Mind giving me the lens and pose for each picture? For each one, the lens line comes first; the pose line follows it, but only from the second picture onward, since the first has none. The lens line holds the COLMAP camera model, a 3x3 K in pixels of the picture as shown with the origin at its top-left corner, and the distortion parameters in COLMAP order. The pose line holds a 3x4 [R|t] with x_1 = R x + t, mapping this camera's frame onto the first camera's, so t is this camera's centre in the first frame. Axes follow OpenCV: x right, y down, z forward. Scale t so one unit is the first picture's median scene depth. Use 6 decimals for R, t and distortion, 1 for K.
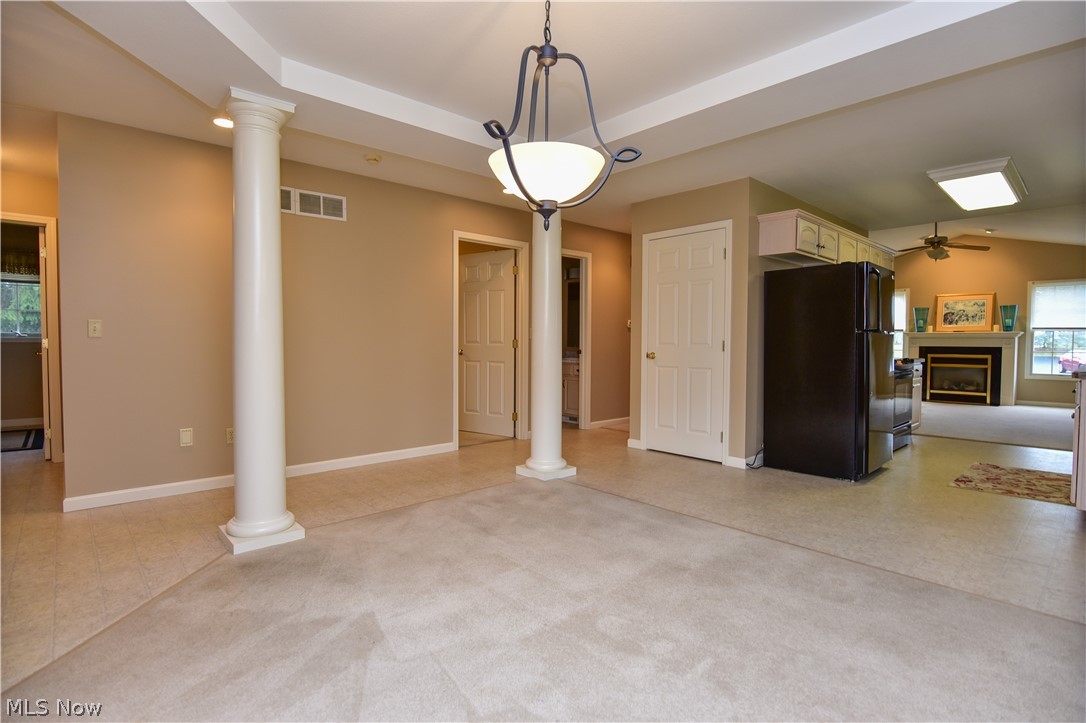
lens RADIAL K [[530.8, 0, 542.5], [0, 530.8, 356.3], [0, 0, 1]] dist [-0.014033, -0.000405]
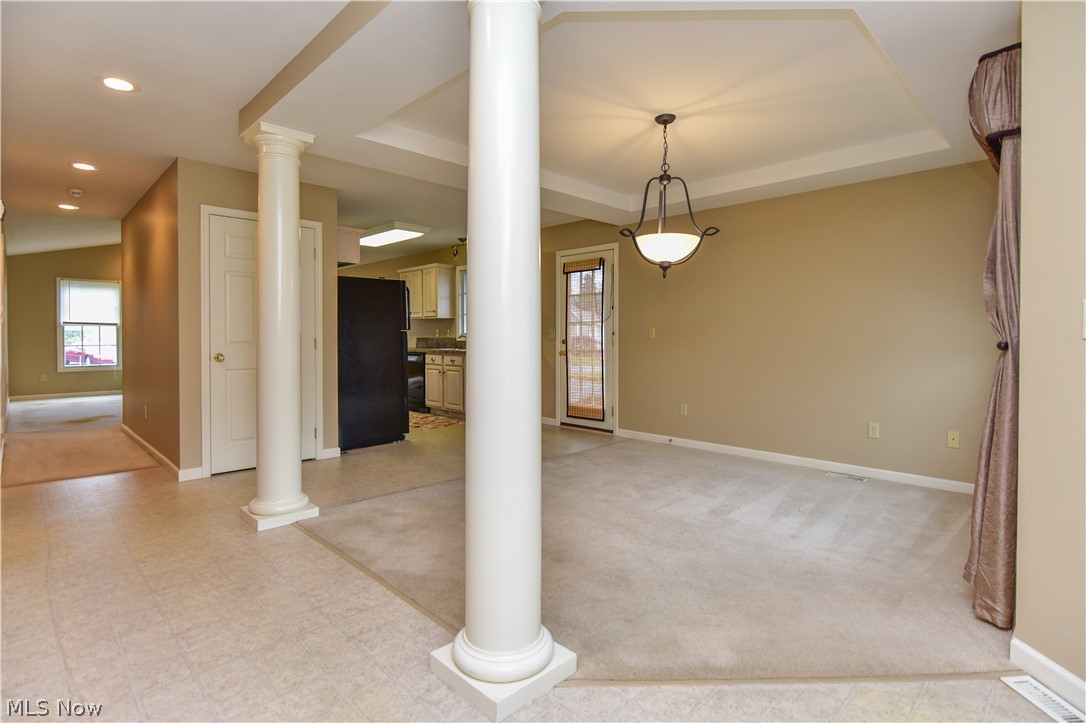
lens RADIAL K [[530.8, 0, 542.5], [0, 530.8, 356.3], [0, 0, 1]] dist [-0.014033, -0.000405]
pose [[-0.047277, -0.039128, 0.998115, -0.131795], [0.027131, 0.998814, 0.040441, -0.004756], [-0.998513, 0.028992, -0.046160, 0.113946]]
